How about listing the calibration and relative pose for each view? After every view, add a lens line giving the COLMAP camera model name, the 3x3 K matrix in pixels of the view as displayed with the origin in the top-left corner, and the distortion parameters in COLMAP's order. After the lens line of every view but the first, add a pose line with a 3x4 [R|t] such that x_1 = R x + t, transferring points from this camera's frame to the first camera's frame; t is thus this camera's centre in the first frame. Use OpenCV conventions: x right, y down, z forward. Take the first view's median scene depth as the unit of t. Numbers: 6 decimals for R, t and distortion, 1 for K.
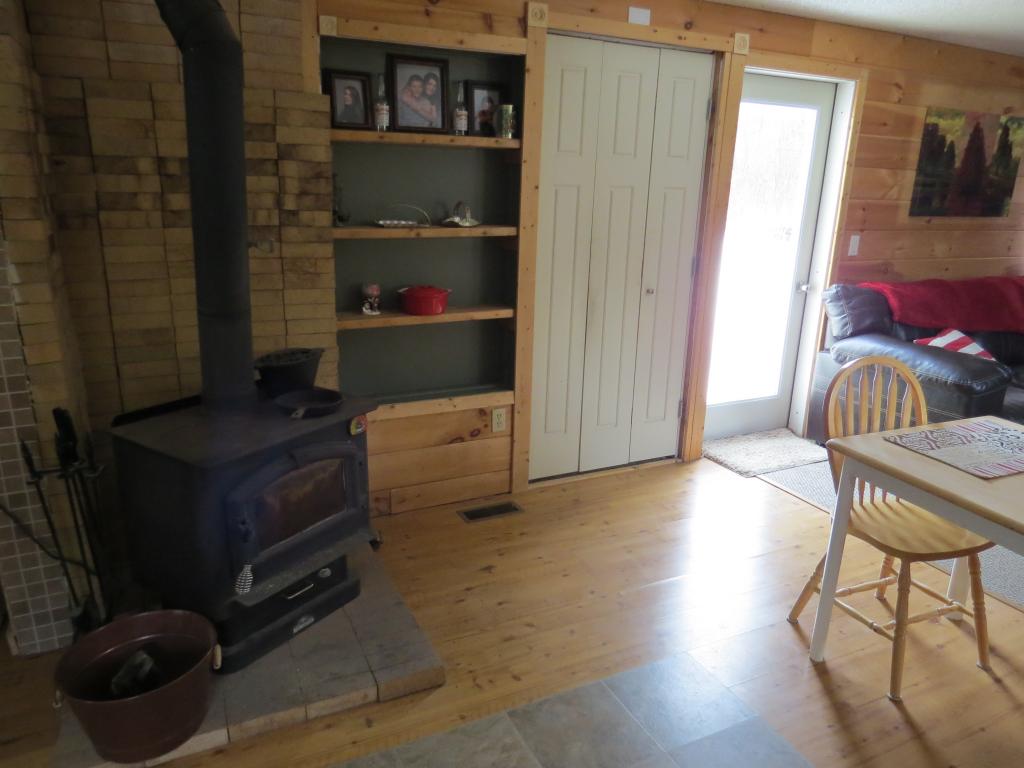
lens RADIAL K [[719.4, 0, 514.5], [0, 719.4, 384.9], [0, 0, 1]] dist [-0.040043, 0.017256]
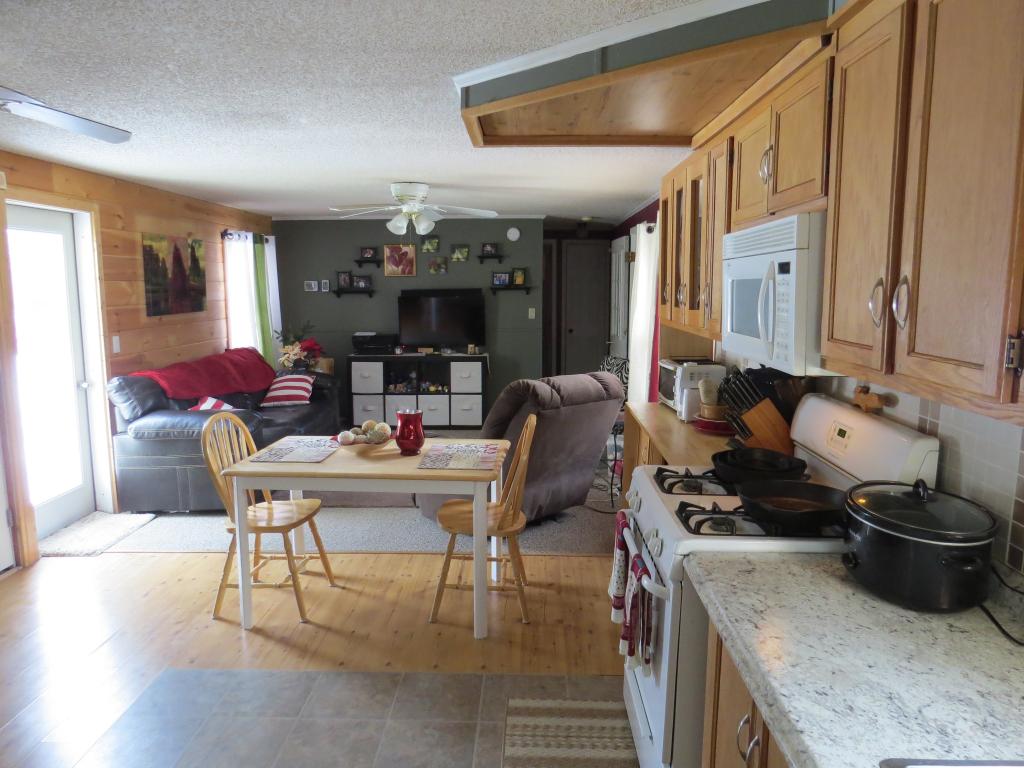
lens RADIAL K [[719.4, 0, 521.6], [0, 719.4, 383.7], [0, 0, 1]] dist [-0.040043, 0.017256]
pose [[0.447140, -0.152844, 0.881308, -0.341016], [0.265968, 0.963446, 0.032148, 0.012997], [-0.854006, 0.220025, 0.471447, -0.156158]]
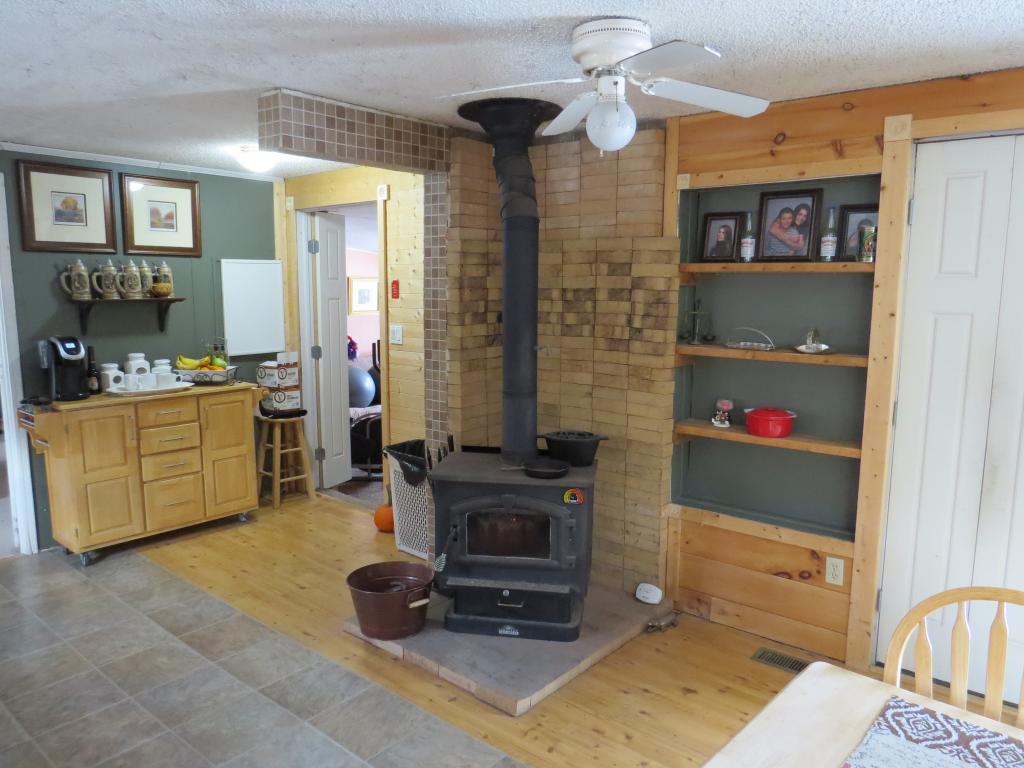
lens RADIAL K [[719.4, 0, 516.7], [0, 719.4, 382.7], [0, 0, 1]] dist [-0.040043, 0.017256]
pose [[0.414012, 0.097606, -0.905023, 0.593177], [-0.252502, 0.967532, -0.011162, -0.066973], [0.874550, 0.233141, 0.425215, 0.240401]]
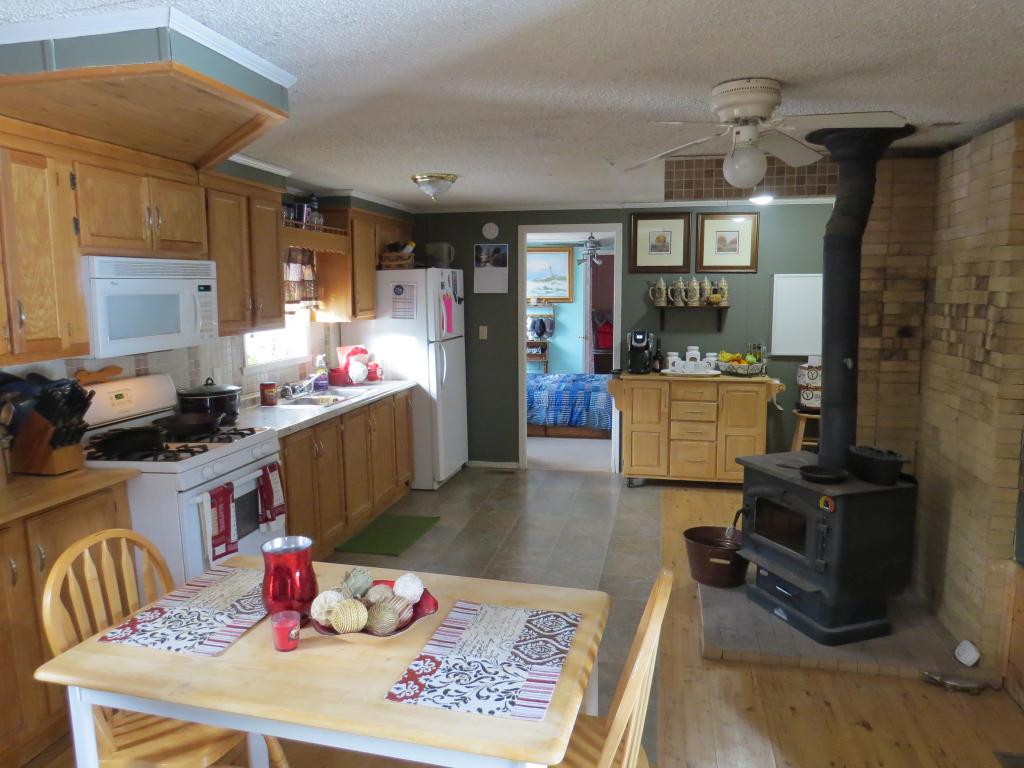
lens RADIAL K [[719.4, 0, 525.9], [0, 719.4, 382.6], [0, 0, 1]] dist [-0.040043, 0.017256]
pose [[-0.598701, 0.078220, -0.797144, 0.781061], [-0.240022, 0.931964, 0.271720, -0.256466], [0.764164, 0.354011, -0.539194, 0.843539]]
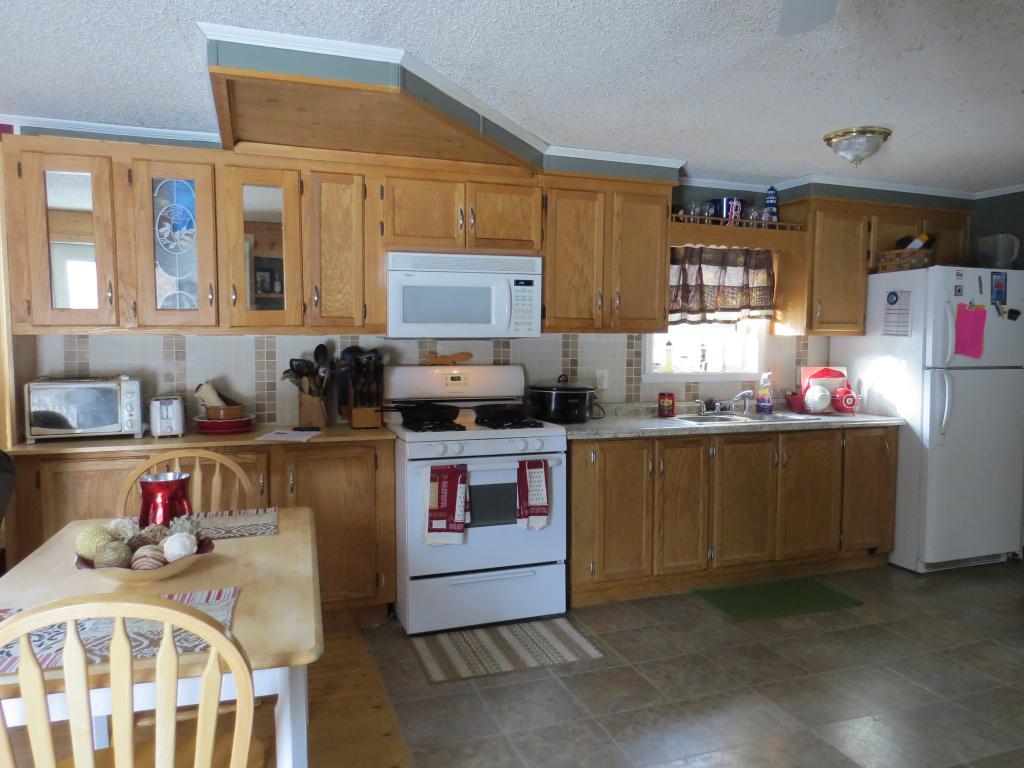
lens RADIAL K [[719.4, 0, 510.1], [0, 719.4, 377.5], [0, 0, 1]] dist [-0.040043, 0.017256]
pose [[-0.994299, -0.041236, 0.098329, 0.142331], [-0.004886, 0.938840, 0.344318, -0.230760], [-0.106513, 0.341874, -0.933690, 0.943540]]
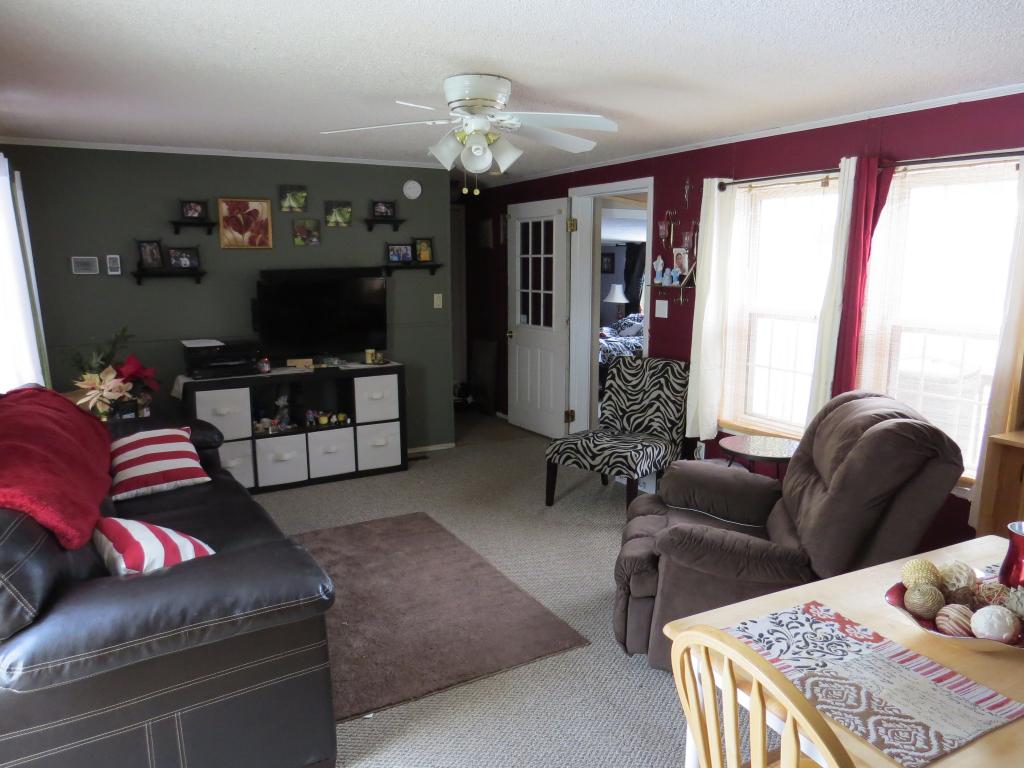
lens RADIAL K [[719.4, 0, 520.2], [0, 719.4, 390.0], [0, 0, 1]] dist [-0.040043, 0.017256]
pose [[-0.073081, -0.205056, 0.976018, 0.058468], [0.282737, 0.934225, 0.217446, -0.244194], [-0.956409, 0.291848, -0.010298, 0.771300]]
